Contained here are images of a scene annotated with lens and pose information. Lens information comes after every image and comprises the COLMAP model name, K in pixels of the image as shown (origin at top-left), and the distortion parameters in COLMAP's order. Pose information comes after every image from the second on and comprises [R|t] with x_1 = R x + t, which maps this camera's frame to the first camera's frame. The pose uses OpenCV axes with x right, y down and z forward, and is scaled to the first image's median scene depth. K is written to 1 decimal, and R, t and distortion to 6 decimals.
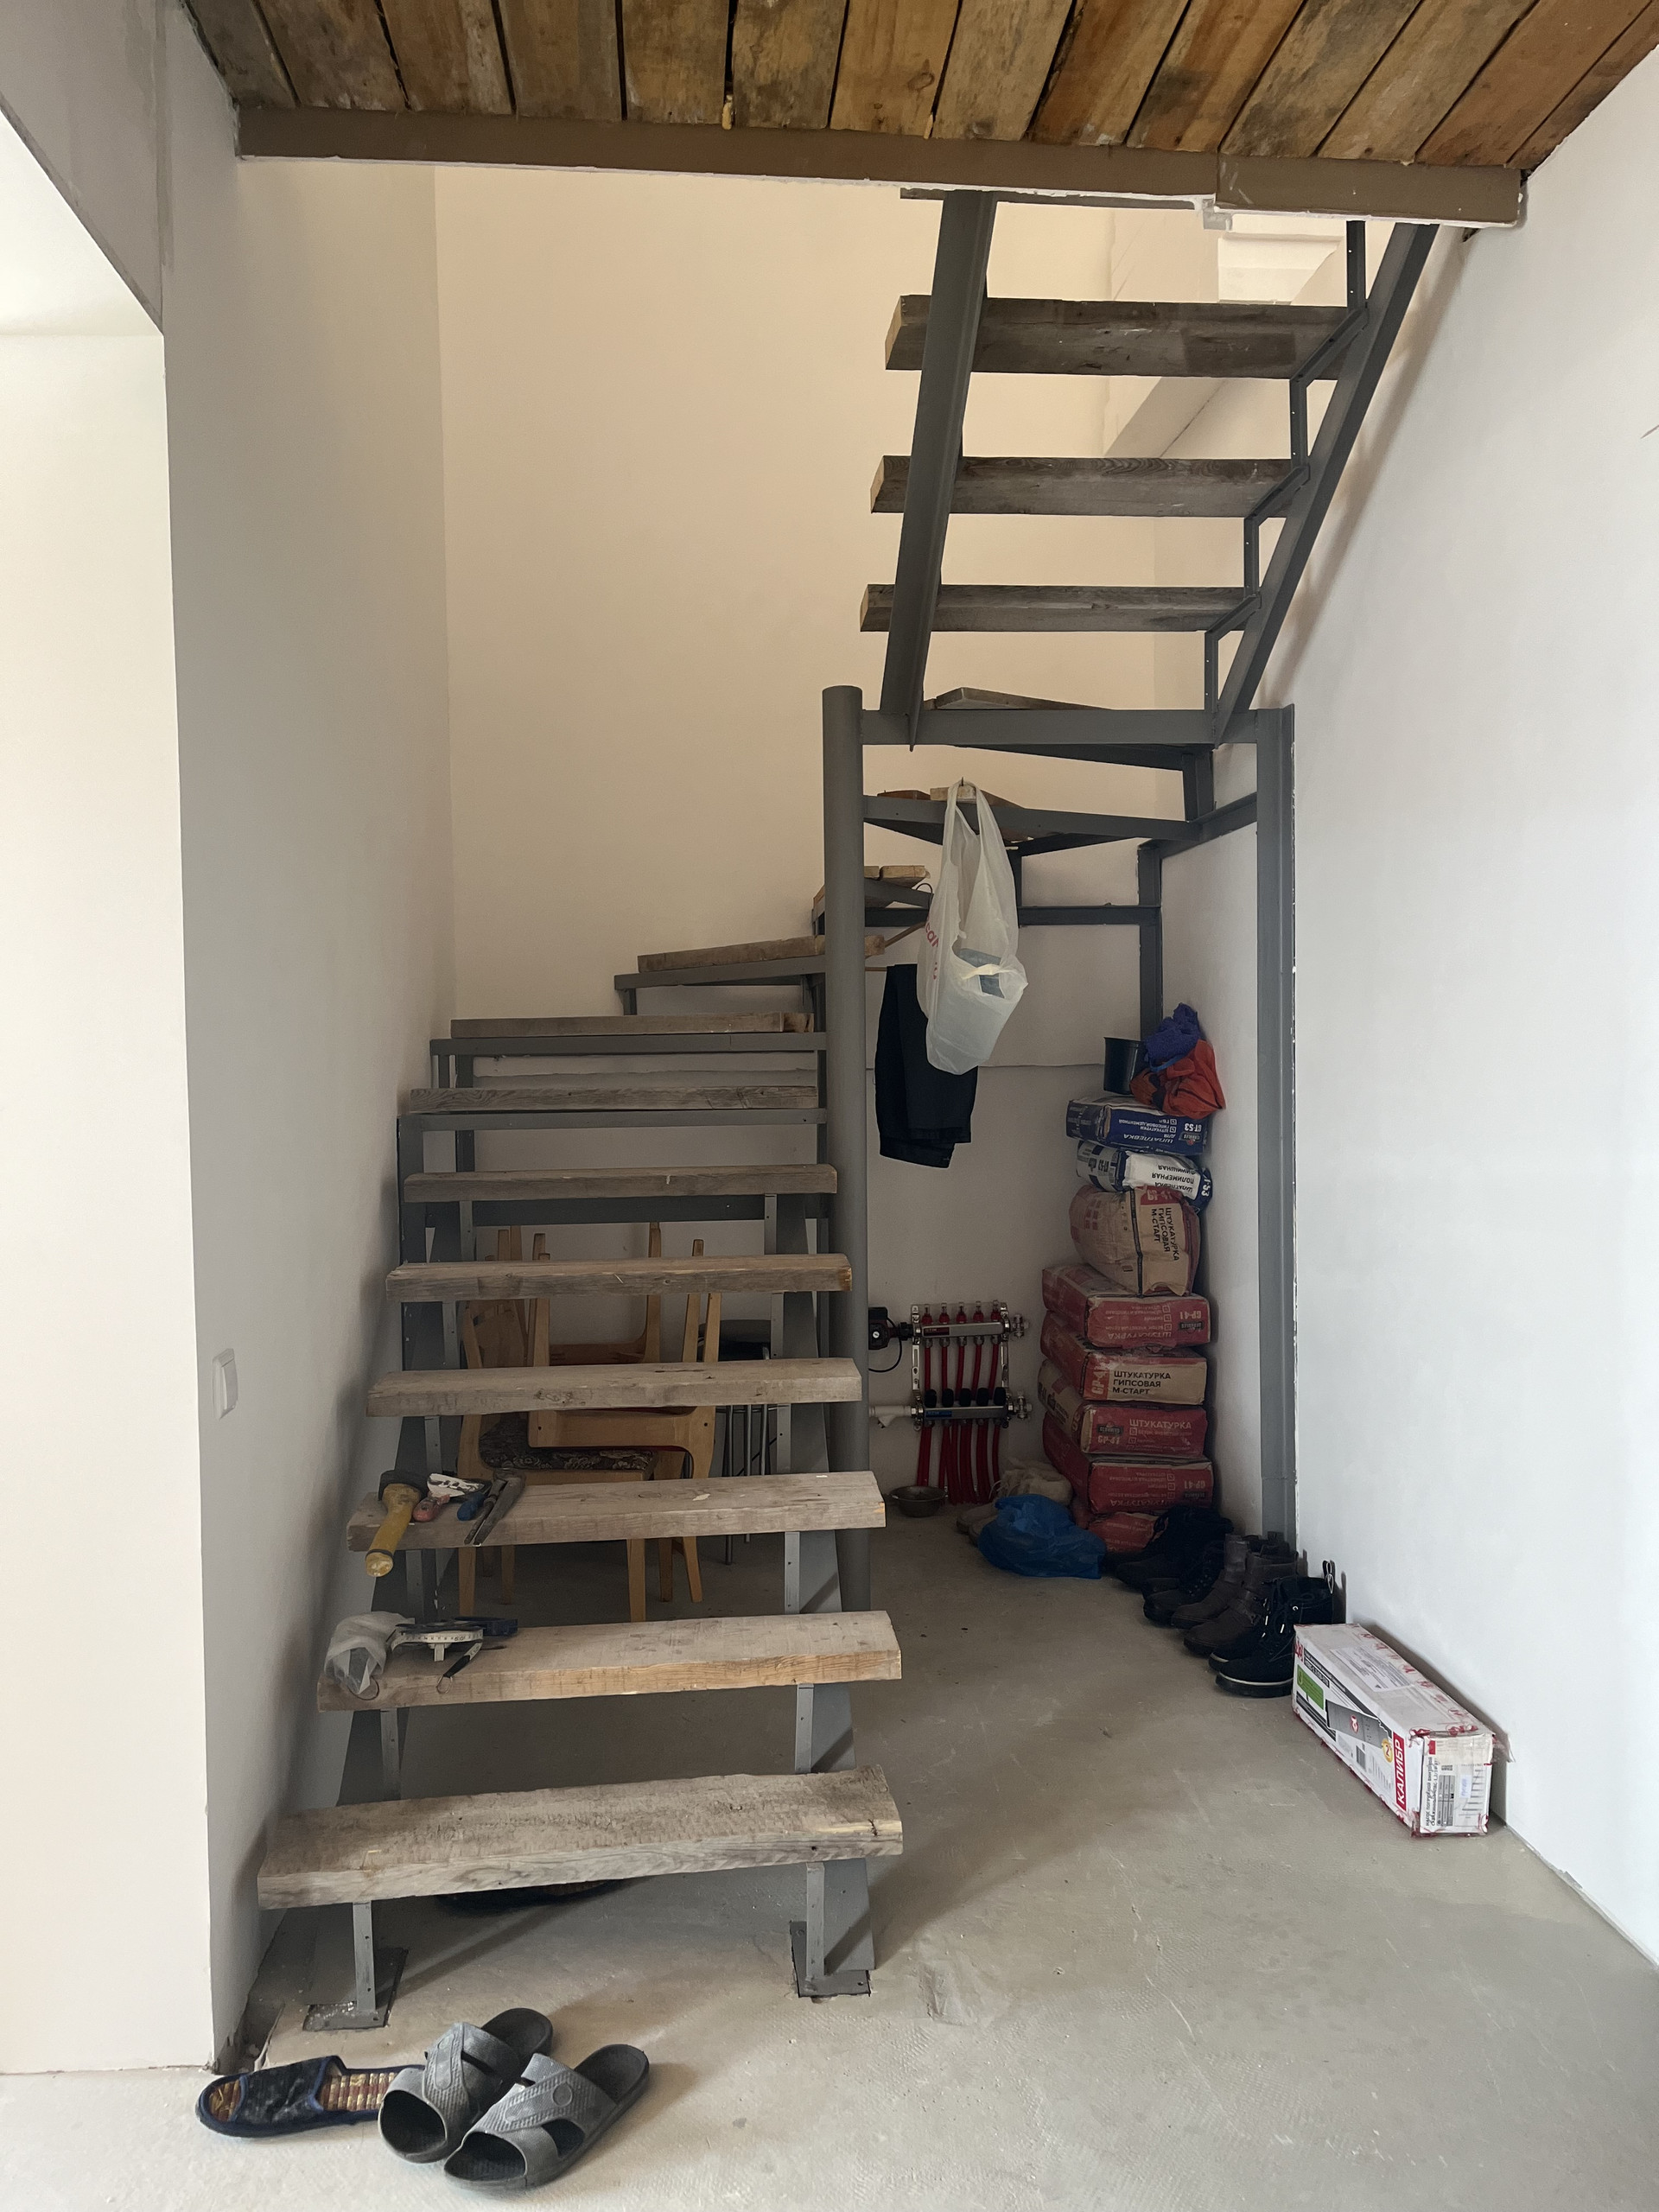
lens RADIAL K [[1663.1, 0, 832.8], [0, 1663.1, 1120.2], [0, 0, 1]] dist [0.083576, -0.110866]
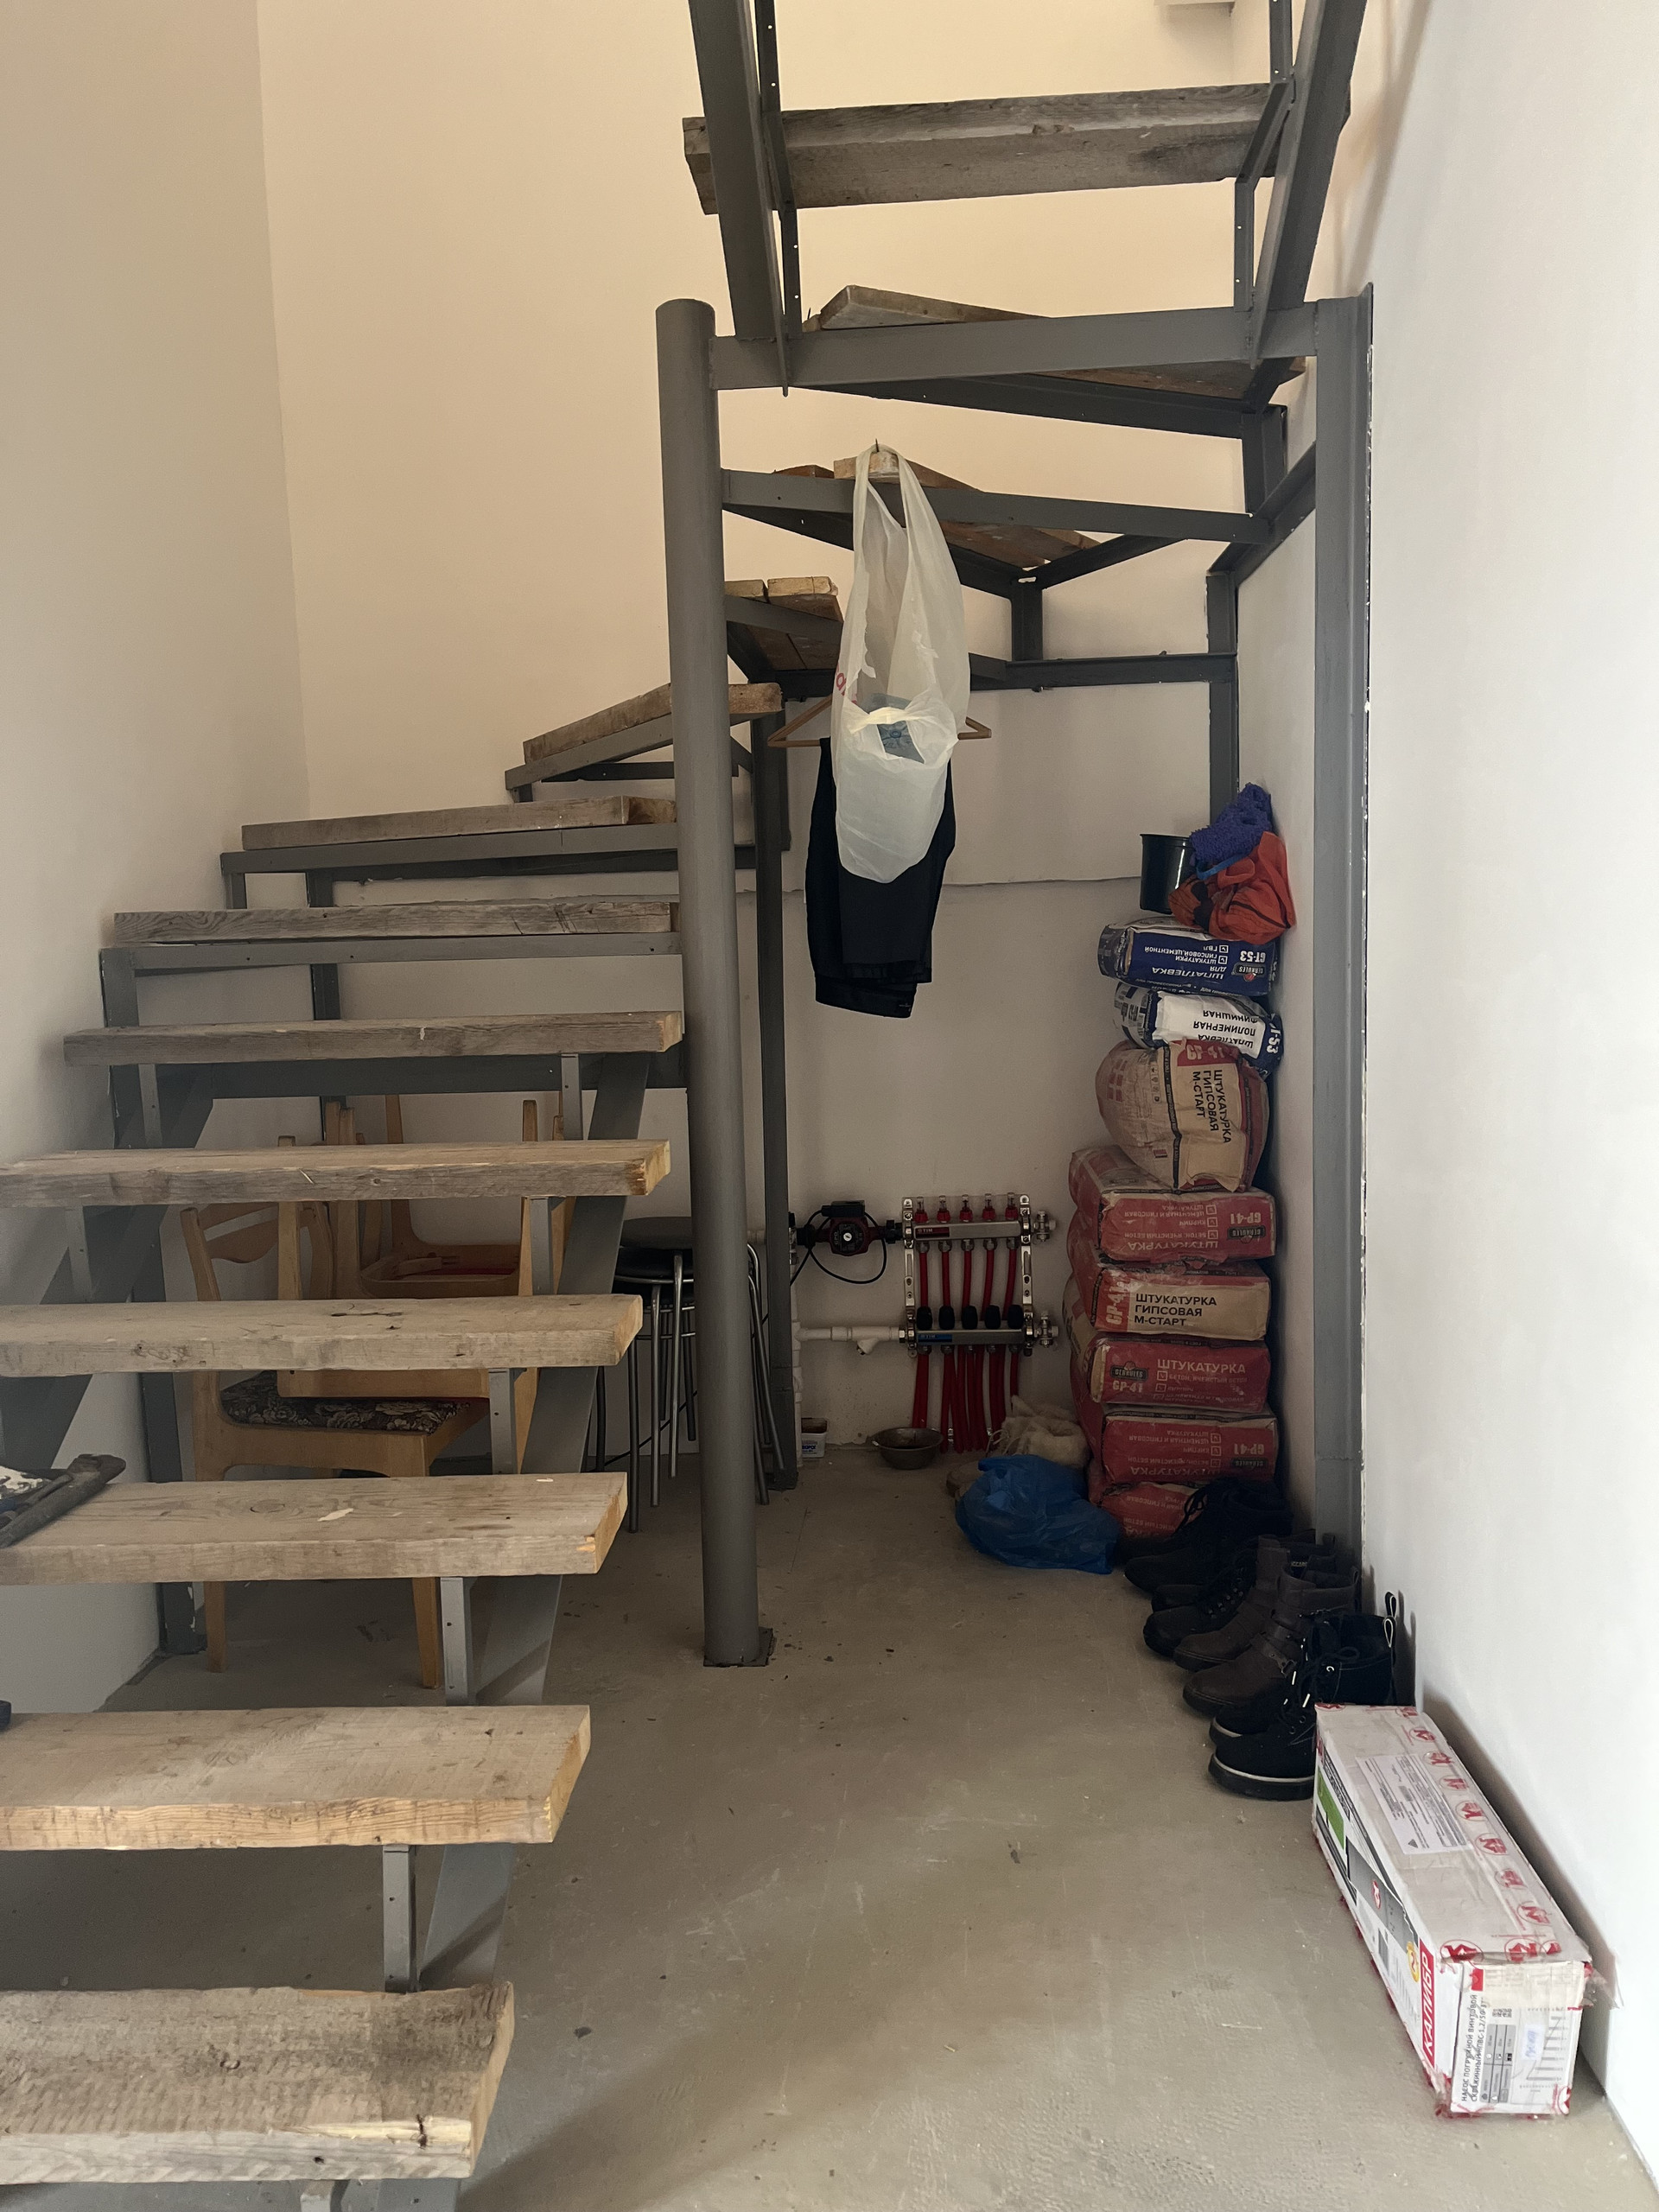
lens RADIAL K [[1663.1, 0, 832.8], [0, 1663.1, 1120.2], [0, 0, 1]] dist [0.083576, -0.110866]
pose [[0.989495, -0.000301, -0.144566, 0.155805], [0.012040, 0.996695, 0.080335, 0.015838], [0.144064, -0.081232, 0.986229, 0.292872]]
